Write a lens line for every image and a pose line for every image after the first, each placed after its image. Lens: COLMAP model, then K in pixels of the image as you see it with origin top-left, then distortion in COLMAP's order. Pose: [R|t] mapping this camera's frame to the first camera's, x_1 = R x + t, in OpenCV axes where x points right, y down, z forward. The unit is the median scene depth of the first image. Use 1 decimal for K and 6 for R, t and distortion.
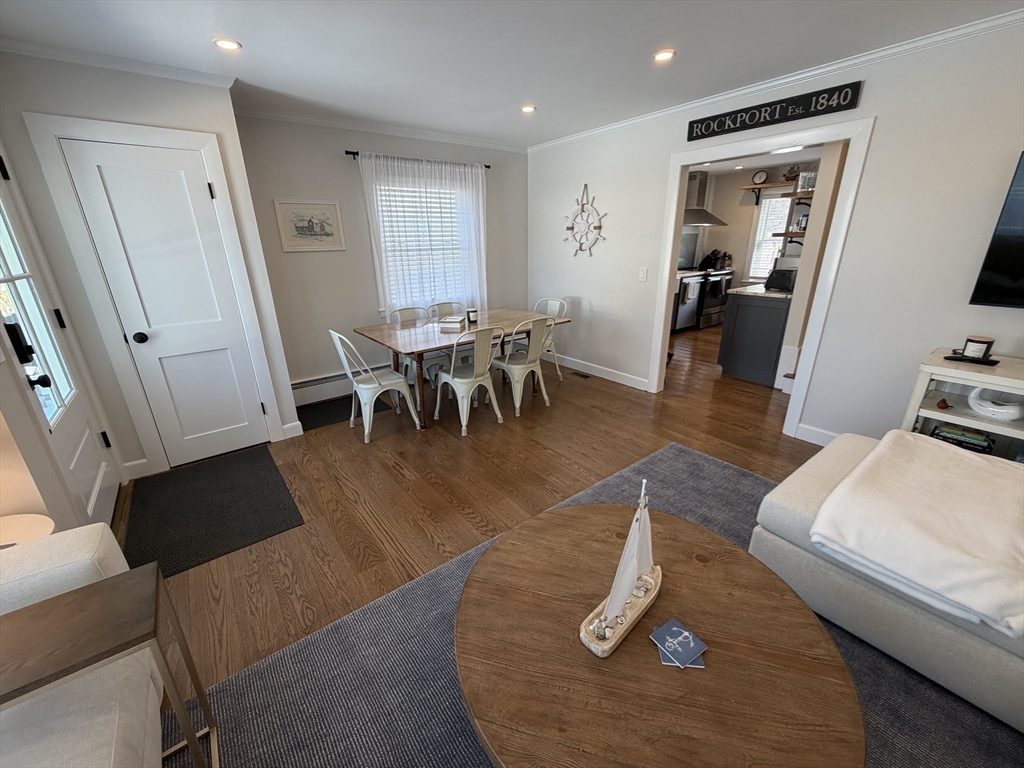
lens RADIAL K [[407.7, 0, 509.0], [0, 407.7, 384.9], [0, 0, 1]] dist [-0.000995, 0.000065]
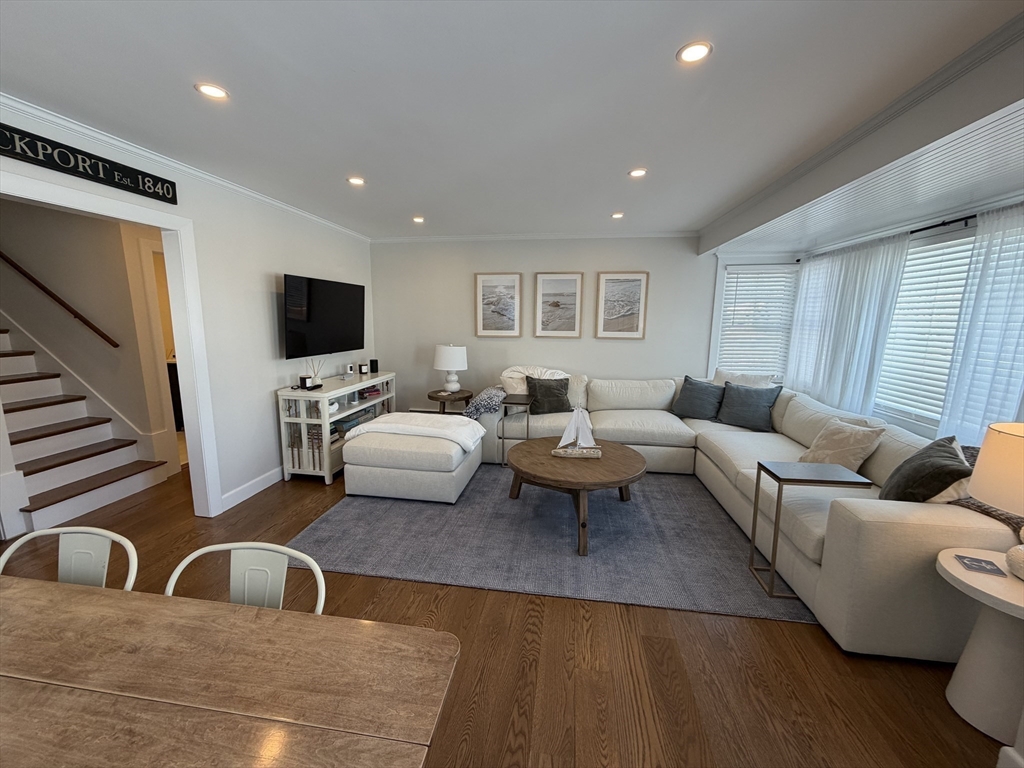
lens RADIAL K [[407.7, 0, 507.4], [0, 407.7, 384.5], [0, 0, 1]] dist [-0.000995, 0.000065]
pose [[-0.688150, -0.105568, 0.717848, -0.554970], [0.247619, 0.895791, 0.369111, -0.419003], [-0.682008, 0.431756, -0.590298, 1.196718]]
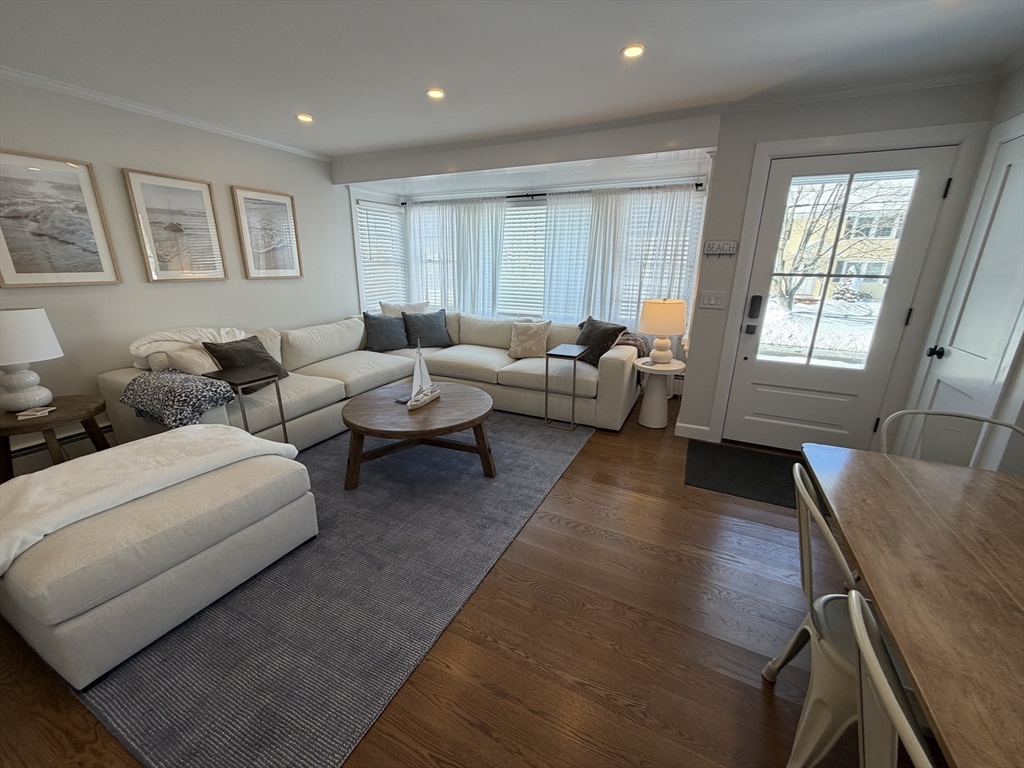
lens RADIAL K [[407.7, 0, 512.7], [0, 407.7, 385.0], [0, 0, 1]] dist [-0.000995, 0.000065]
pose [[-0.897731, 0.137158, -0.418649, 0.373704], [-0.141493, 0.810183, 0.568843, -0.452879], [0.417204, 0.569904, -0.707920, 1.313874]]
